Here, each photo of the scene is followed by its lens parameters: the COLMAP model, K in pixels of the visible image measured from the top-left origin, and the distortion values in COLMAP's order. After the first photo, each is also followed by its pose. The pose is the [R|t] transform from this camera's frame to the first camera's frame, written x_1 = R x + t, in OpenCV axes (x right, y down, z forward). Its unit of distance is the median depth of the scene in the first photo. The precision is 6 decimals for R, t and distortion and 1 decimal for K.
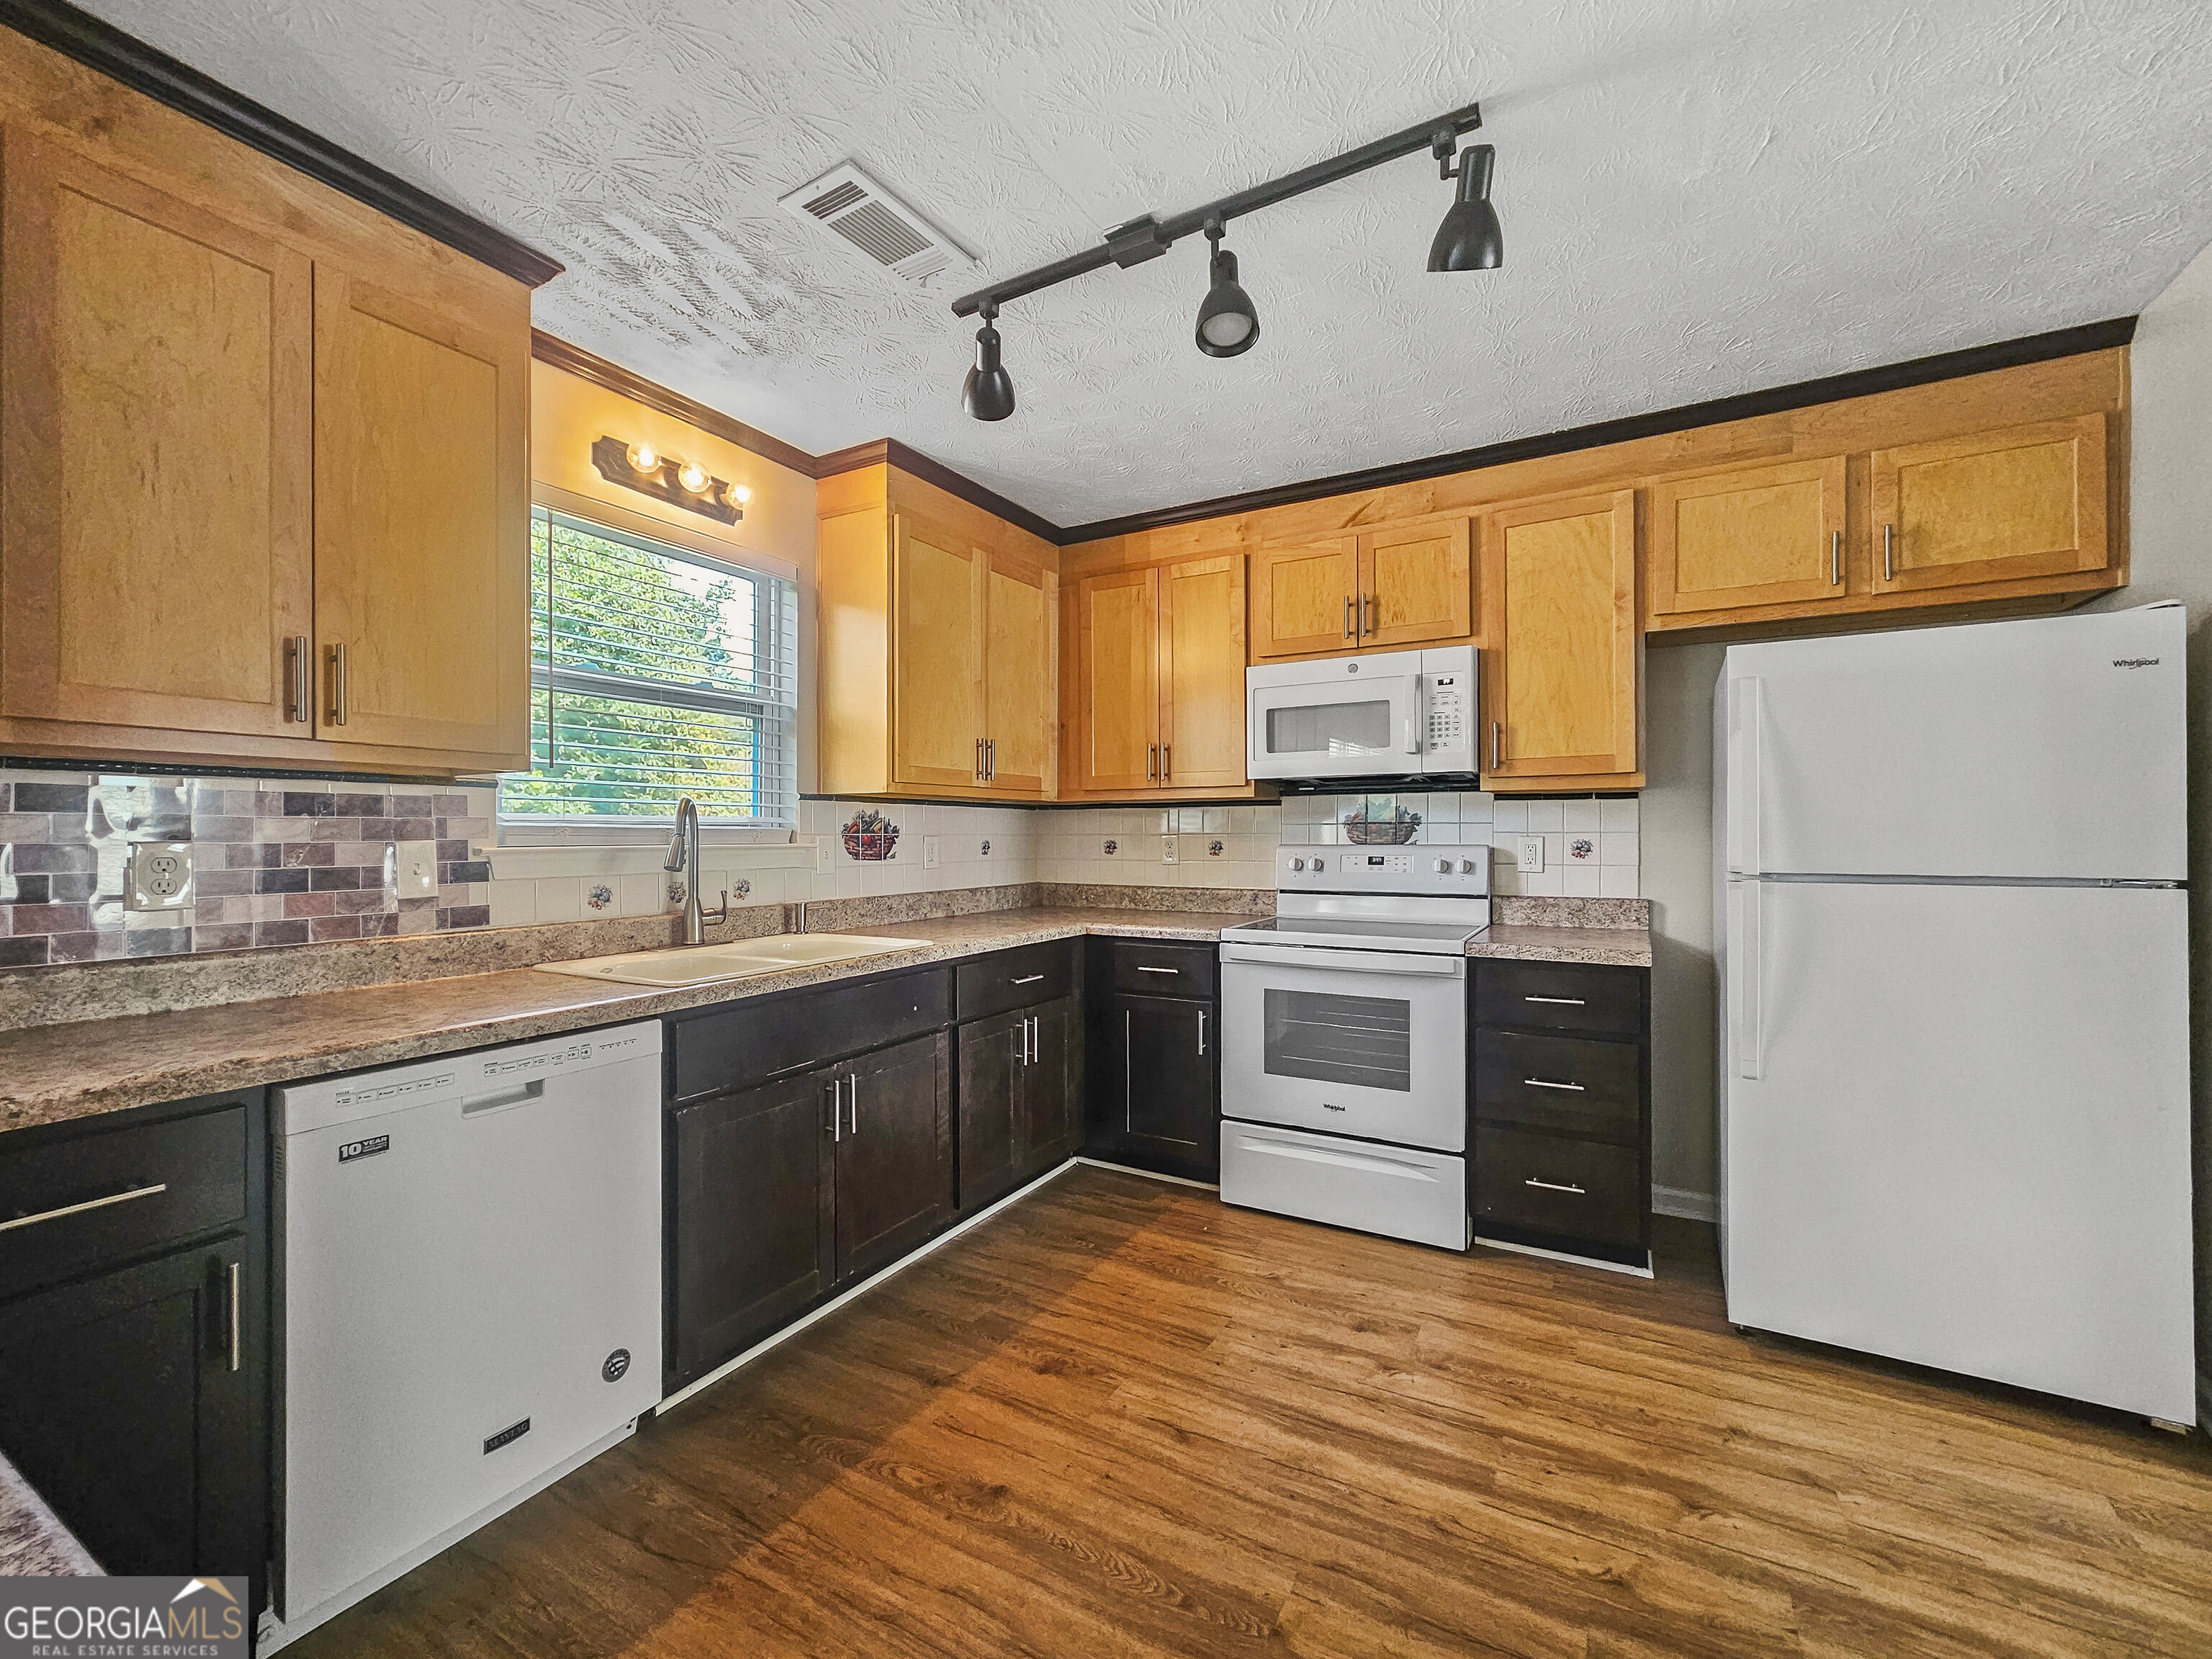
lens RADIAL K [[918.4, 0, 1106.0], [0, 918.4, 829.5], [0, 0, 1]] dist [-0.001247, -0.000070]
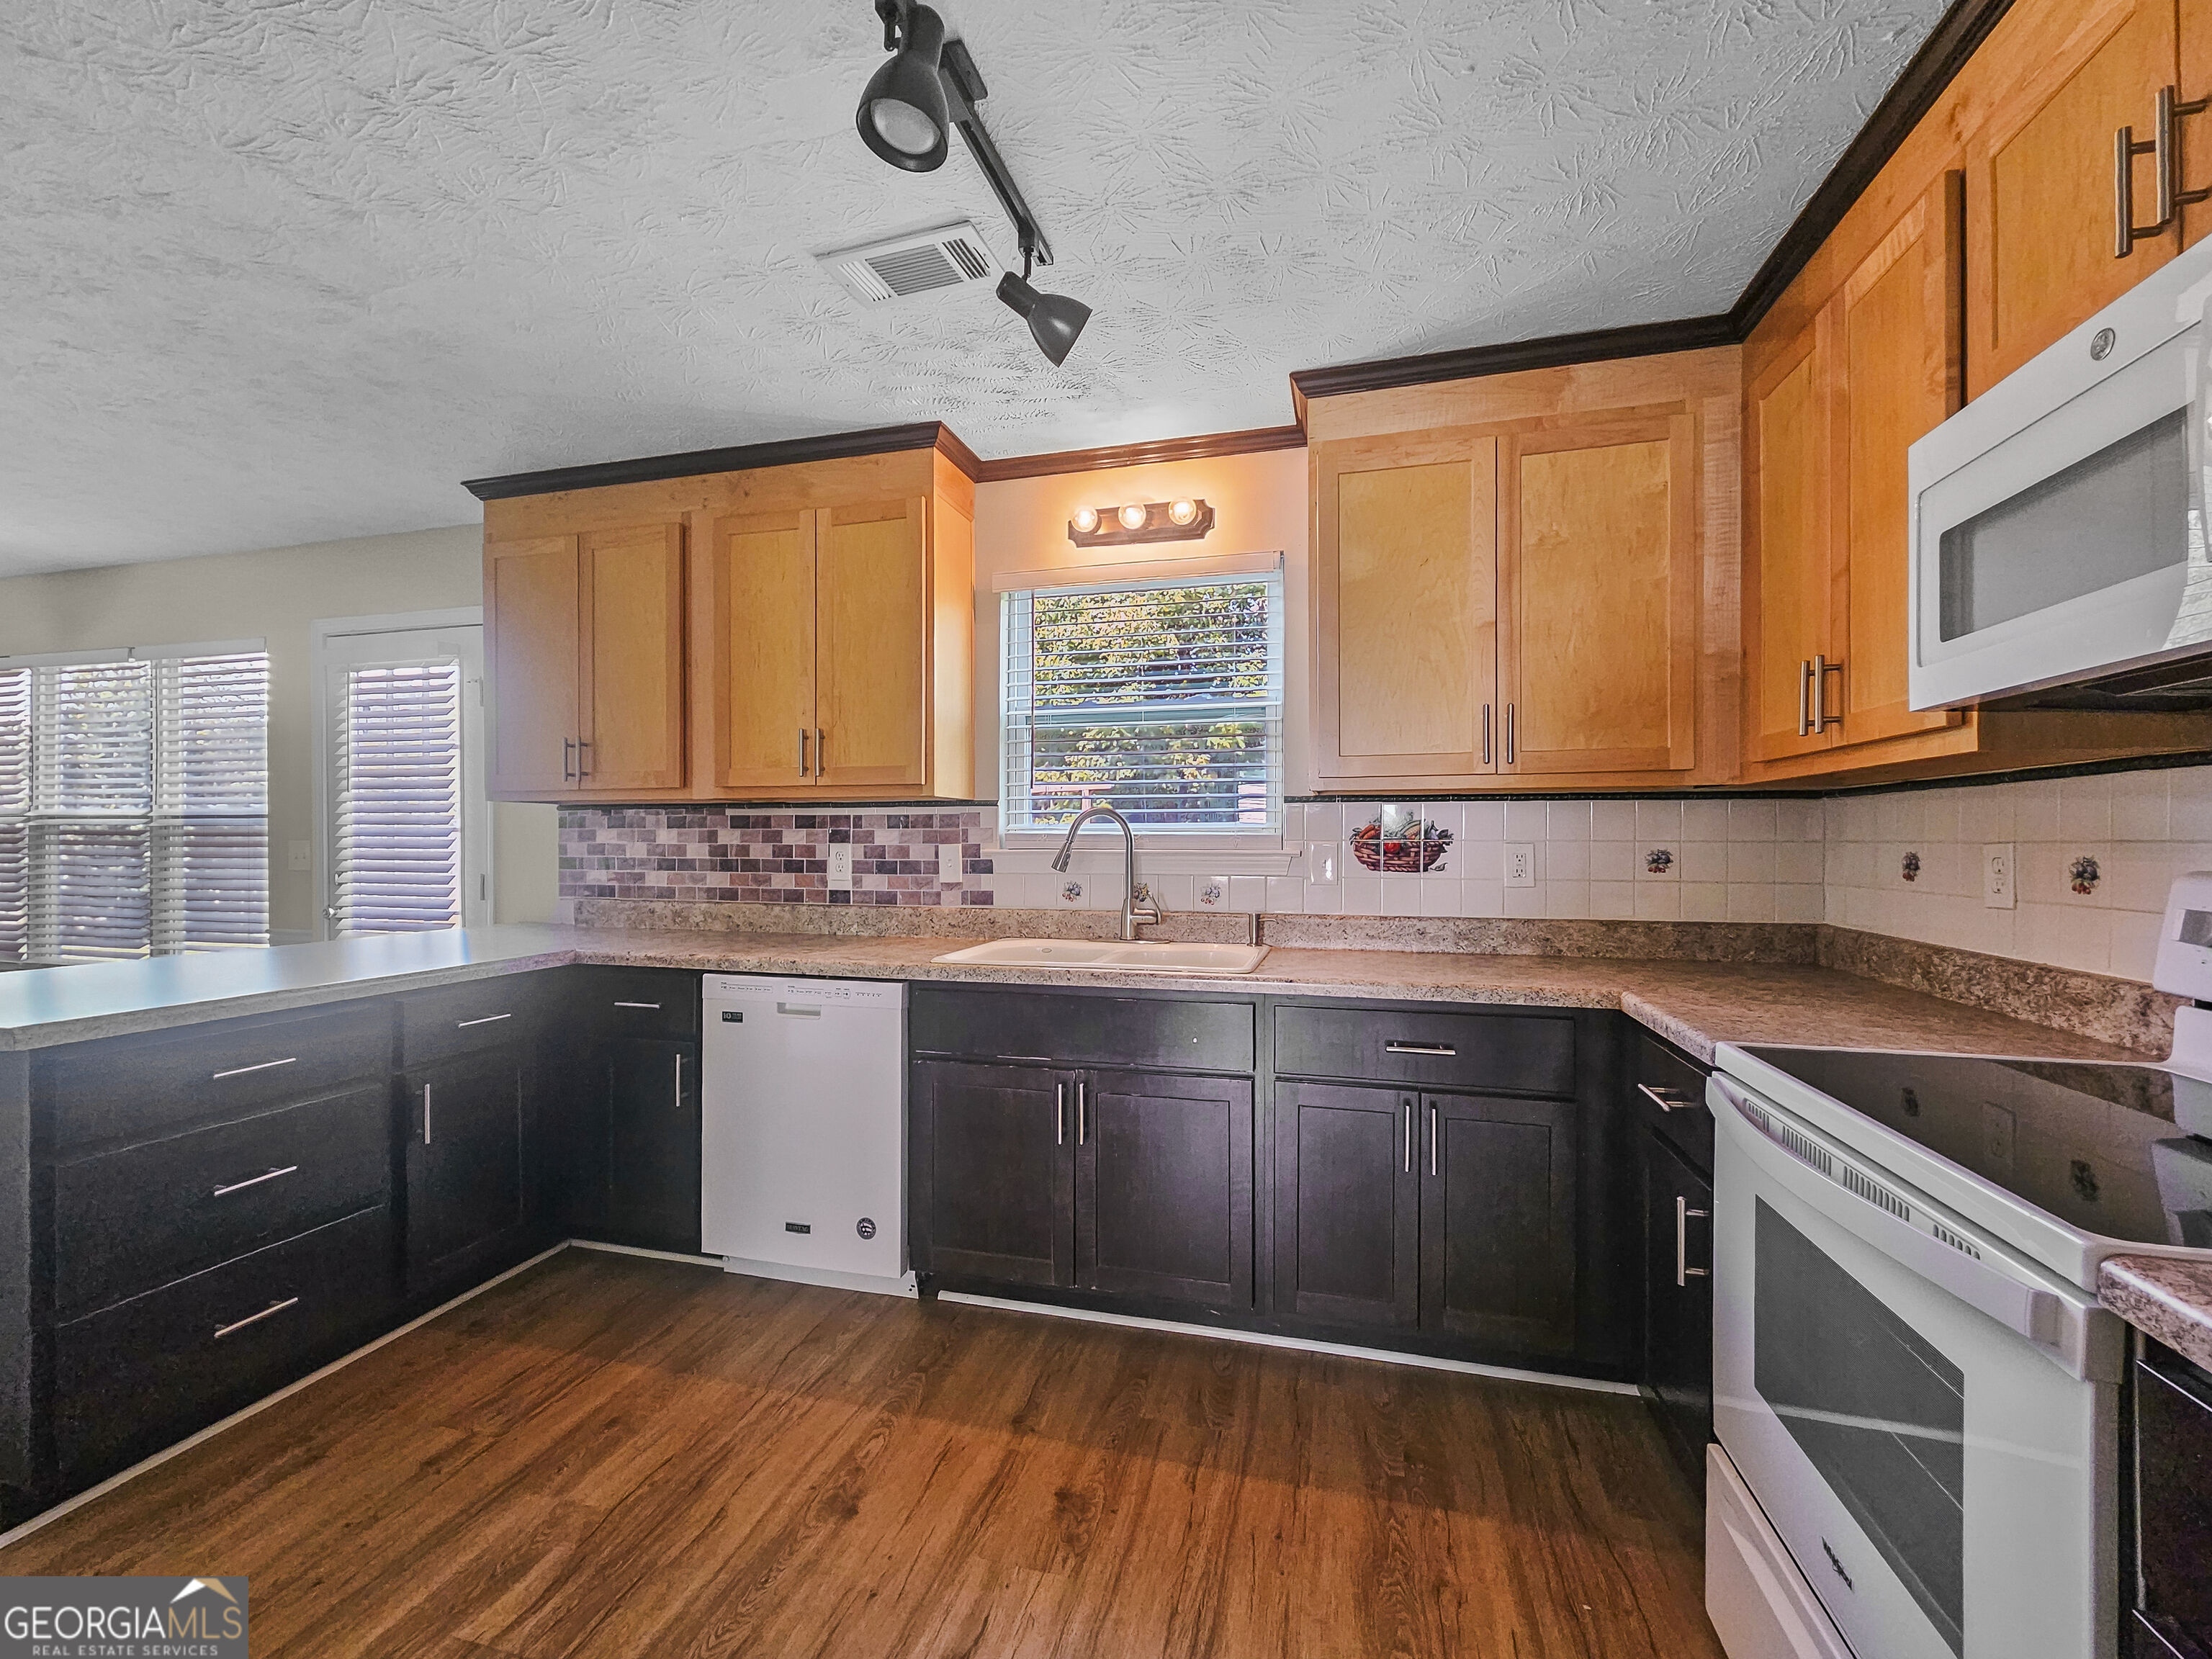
lens RADIAL K [[922.1, 0, 1099.7], [0, 922.1, 839.0], [0, 0, 1]] dist [-0.001499, -0.000244]
pose [[0.250183, 0.001940, -0.968197, 0.735902], [0.004798, 0.999983, 0.003243, 0.000123], [0.968187, -0.005457, 0.250169, 0.829647]]
